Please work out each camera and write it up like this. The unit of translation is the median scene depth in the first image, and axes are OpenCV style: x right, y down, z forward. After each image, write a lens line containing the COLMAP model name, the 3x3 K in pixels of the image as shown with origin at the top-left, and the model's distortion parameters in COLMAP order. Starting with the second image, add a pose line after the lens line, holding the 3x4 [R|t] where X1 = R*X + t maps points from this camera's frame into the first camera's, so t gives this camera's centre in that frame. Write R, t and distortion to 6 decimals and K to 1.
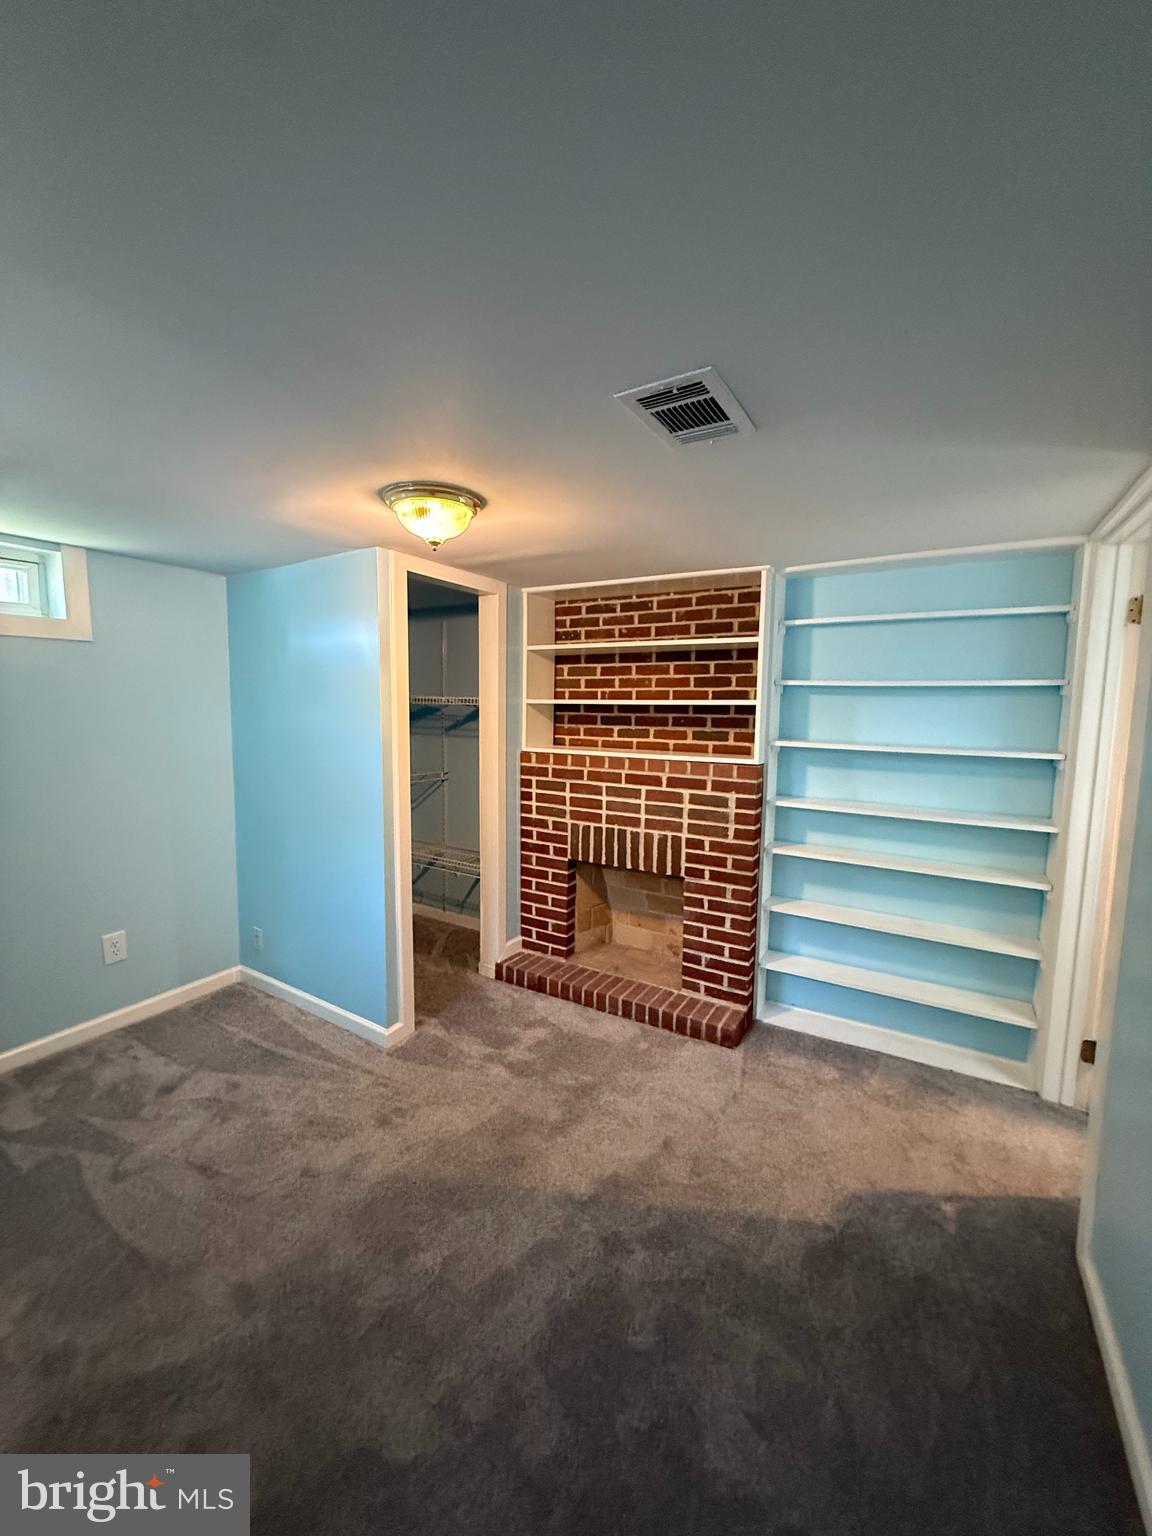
lens RADIAL K [[610.7, 0, 573.9], [0, 610.7, 766.7], [0, 0, 1]] dist [-0.000949, 0.000147]
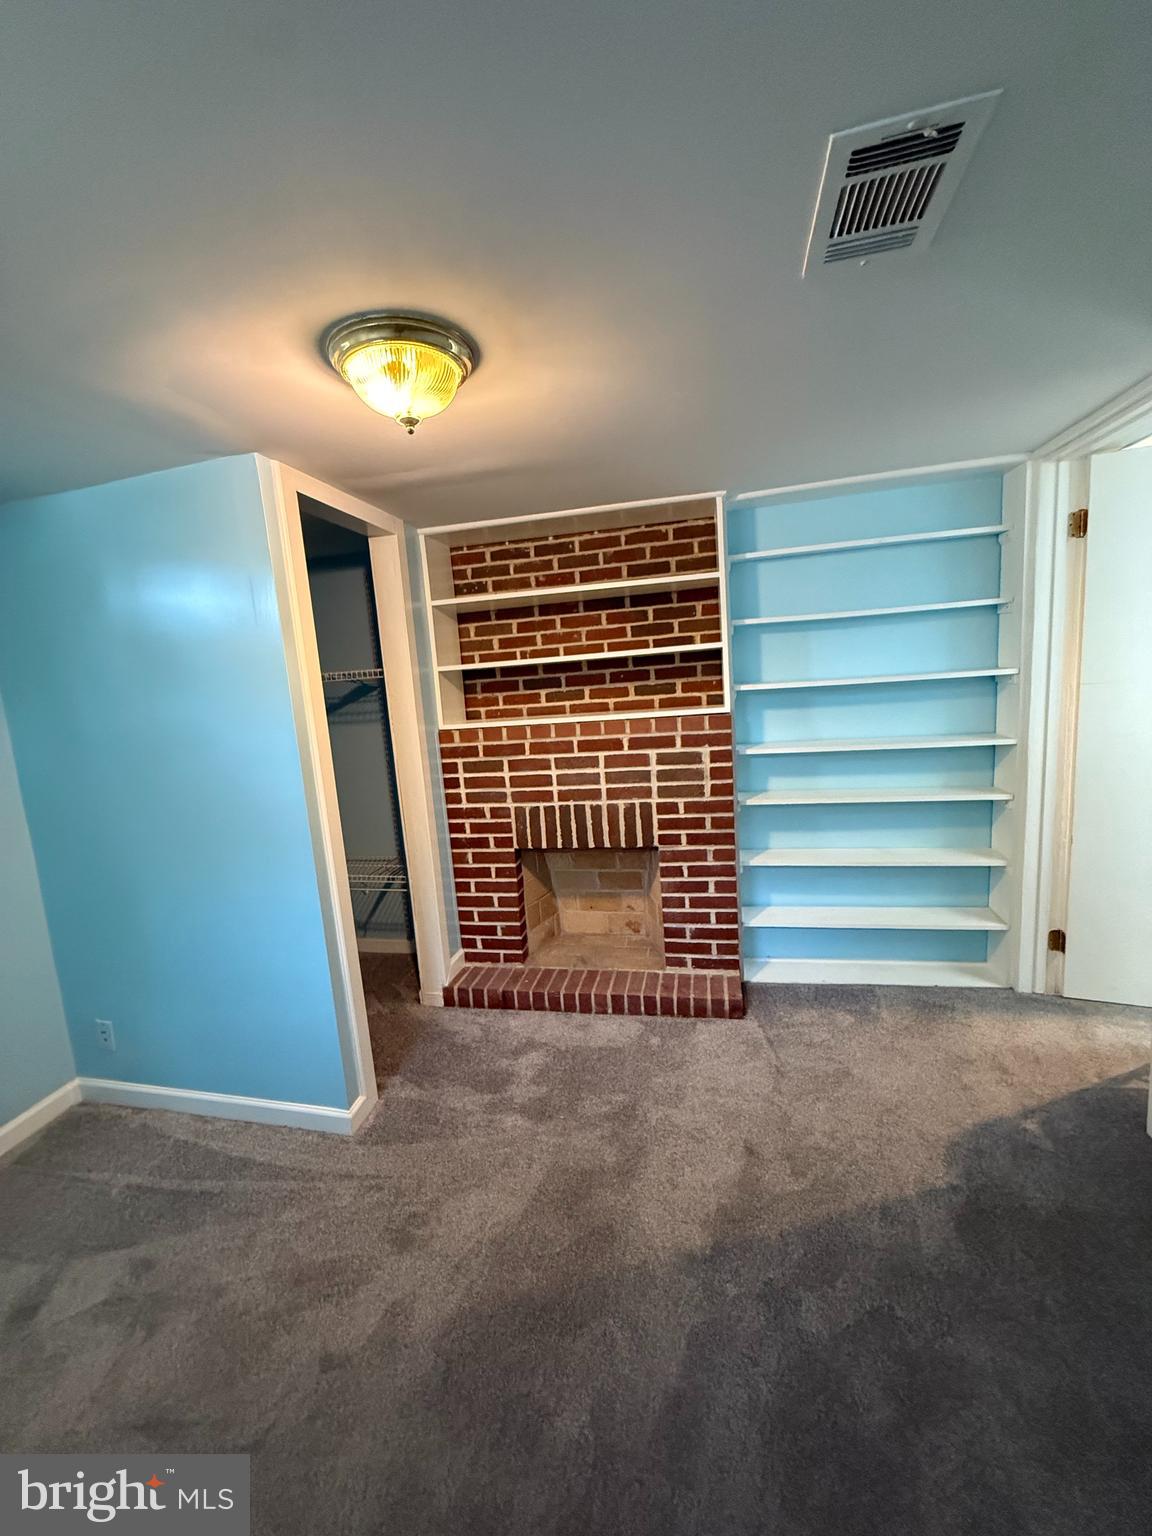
lens RADIAL K [[610.7, 0, 573.9], [0, 610.7, 766.7], [0, 0, 1]] dist [-0.000949, 0.000147]
pose [[0.943469, -0.128819, 0.305405, -0.197239], [0.117878, 0.991554, 0.054080, 0.000522], [-0.309792, -0.015022, 0.950686, 0.182093]]
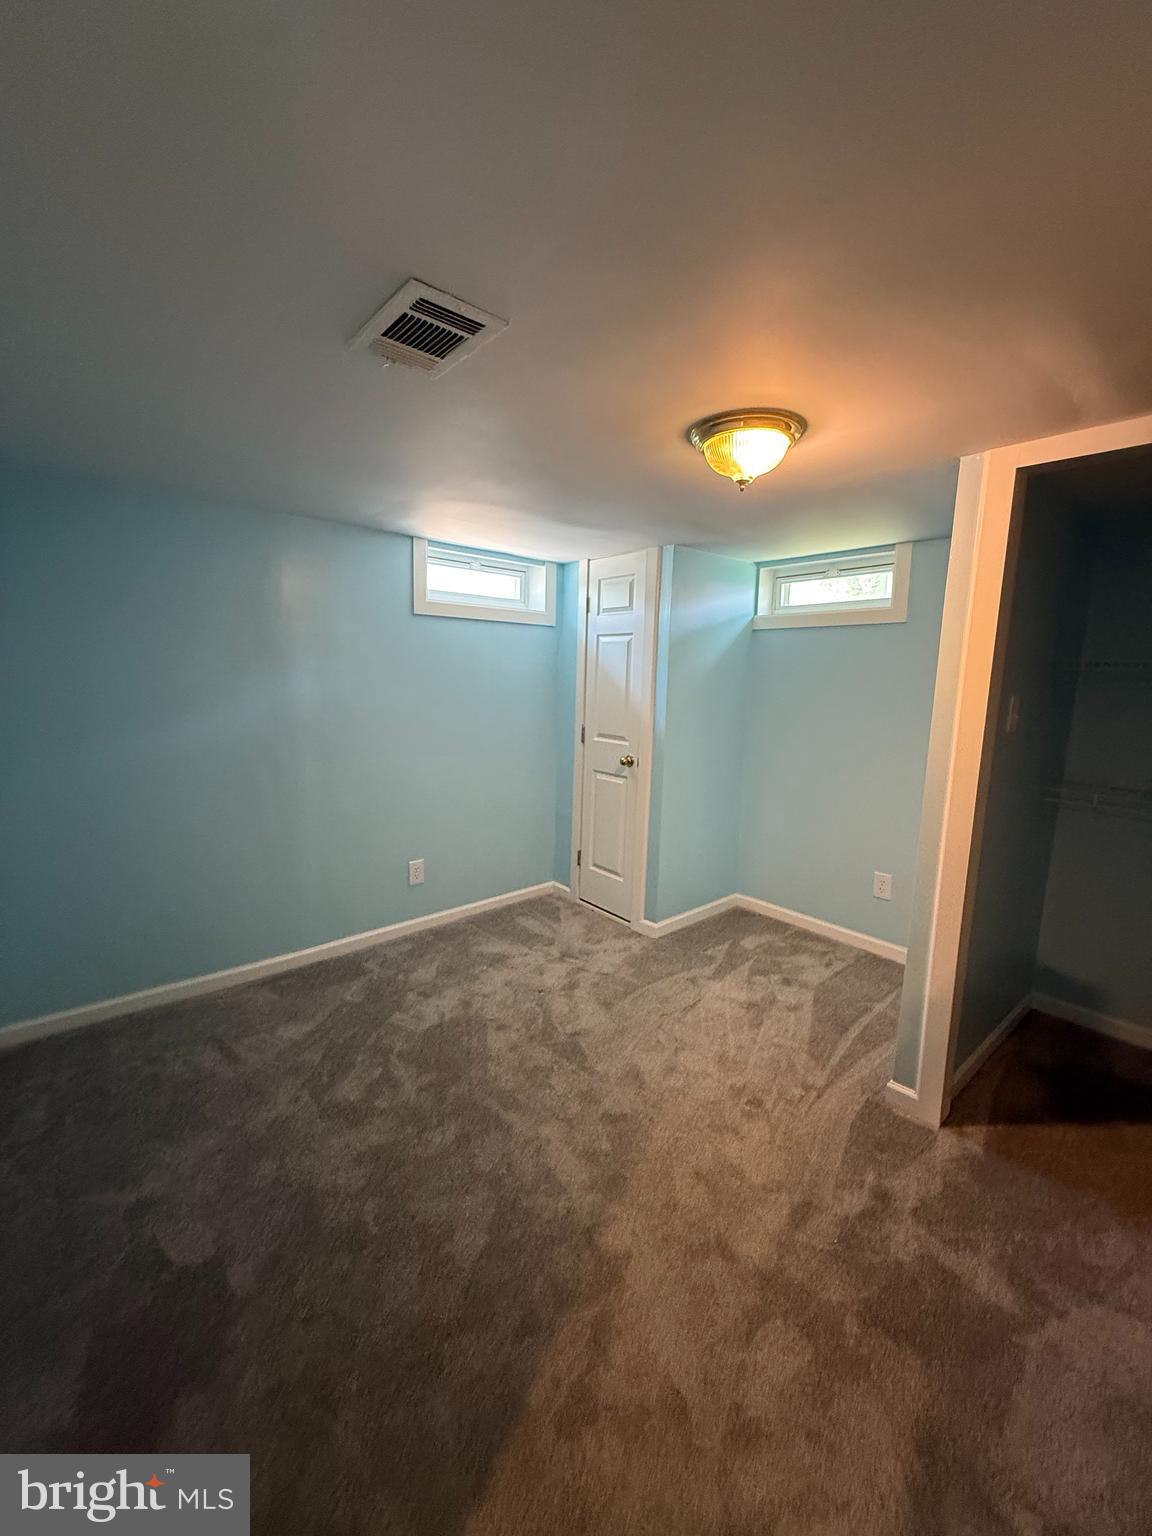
lens RADIAL K [[610.7, 0, 573.9], [0, 610.7, 766.7], [0, 0, 1]] dist [-0.000949, 0.000147]
pose [[-0.310108, 0.125894, -0.942329, 0.470447], [-0.123413, 0.977476, 0.171203, -0.050241], [0.942657, 0.169387, -0.287586, 0.690432]]
